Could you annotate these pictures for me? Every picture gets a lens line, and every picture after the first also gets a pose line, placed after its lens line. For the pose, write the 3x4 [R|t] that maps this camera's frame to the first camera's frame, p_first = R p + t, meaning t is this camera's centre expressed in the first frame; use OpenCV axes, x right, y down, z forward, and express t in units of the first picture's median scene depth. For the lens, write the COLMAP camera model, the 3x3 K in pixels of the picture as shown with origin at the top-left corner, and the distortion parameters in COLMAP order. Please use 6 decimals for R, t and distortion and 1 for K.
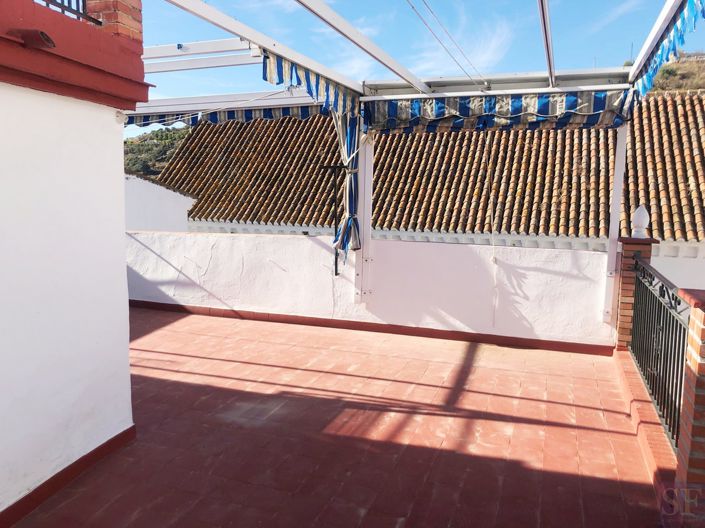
lens RADIAL K [[583.5, 0, 350.7], [0, 583.5, 265.5], [0, 0, 1]] dist [0.044842, 0.001678]
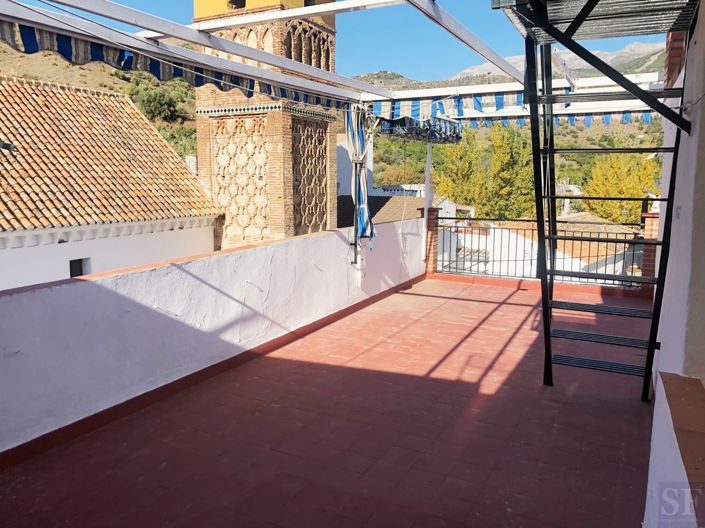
lens RADIAL K [[583.5, 0, 349.8], [0, 583.5, 262.1], [0, 0, 1]] dist [0.044842, 0.001678]
pose [[0.114784, -0.149289, 0.982109, -0.982387], [0.125222, 0.982931, 0.134779, -0.120382], [-0.985466, 0.107511, 0.131519, 0.798552]]
